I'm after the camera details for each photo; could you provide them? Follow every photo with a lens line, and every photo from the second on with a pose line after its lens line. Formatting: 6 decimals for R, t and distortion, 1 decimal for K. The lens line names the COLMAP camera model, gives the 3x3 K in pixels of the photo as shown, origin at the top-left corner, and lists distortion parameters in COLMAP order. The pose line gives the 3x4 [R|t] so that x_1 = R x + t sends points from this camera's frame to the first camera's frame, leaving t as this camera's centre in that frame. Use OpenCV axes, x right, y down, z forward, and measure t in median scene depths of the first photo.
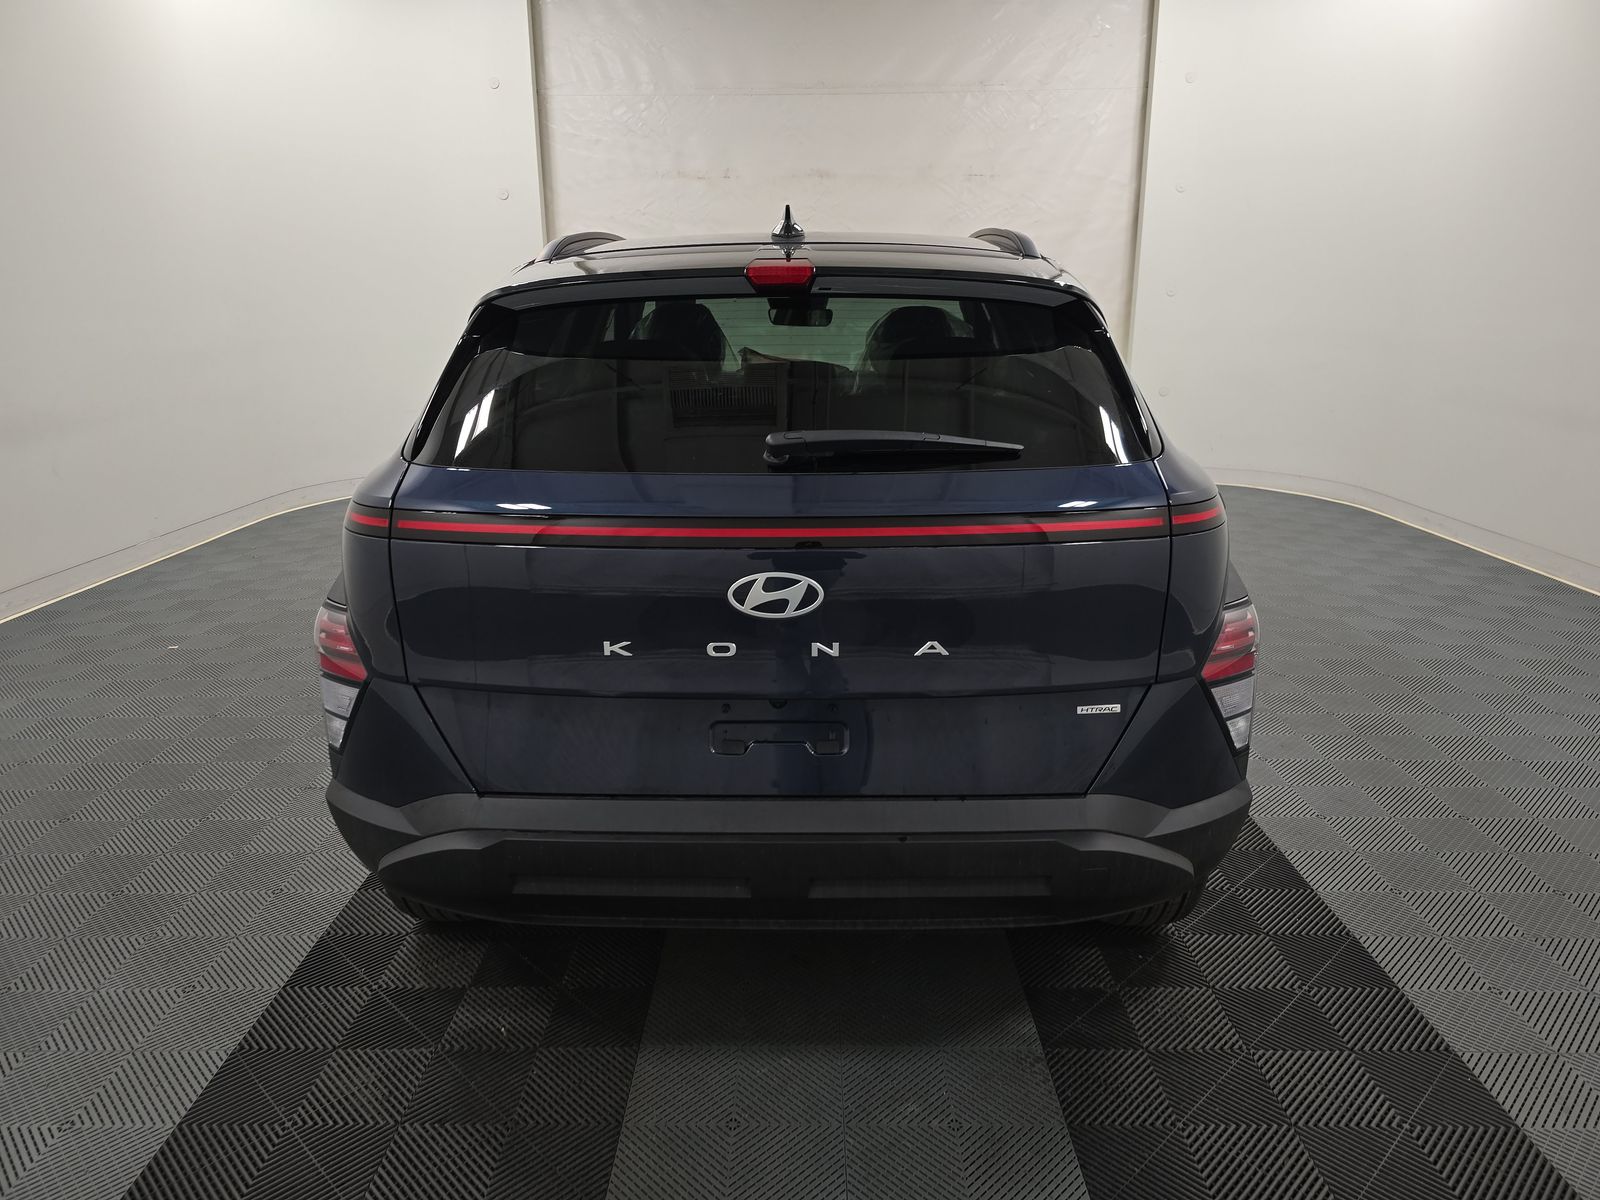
lens RADIAL K [[1089.7, 0, 798.0], [0, 1089.7, 600.1], [0, 0, 1]] dist [0.013186, 0.000995]
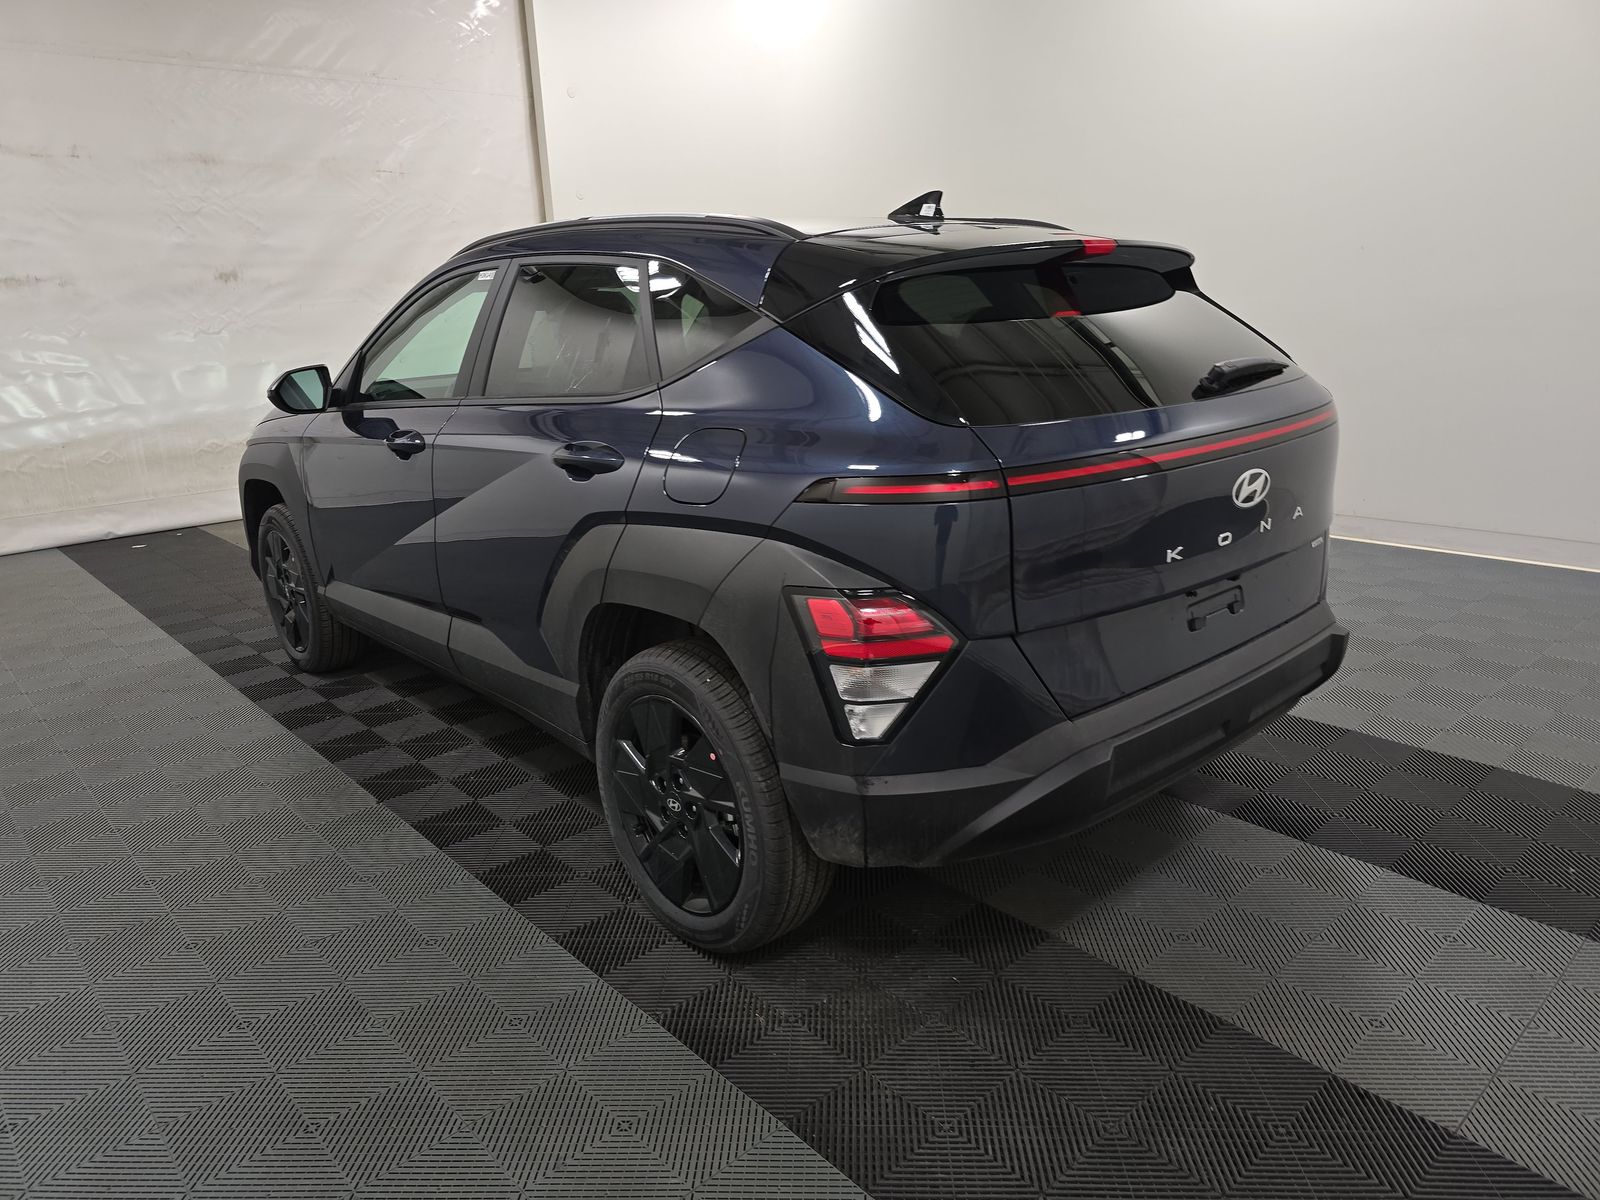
lens RADIAL K [[1089.7, 0, 802.5], [0, 1089.7, 604.7], [0, 0, 1]] dist [0.013186, 0.000995]
pose [[0.724960, -0.208557, 0.656457, -1.181665], [0.211815, 0.974378, 0.075643, -0.074206], [-0.655414, 0.084209, 0.750561, 0.343867]]
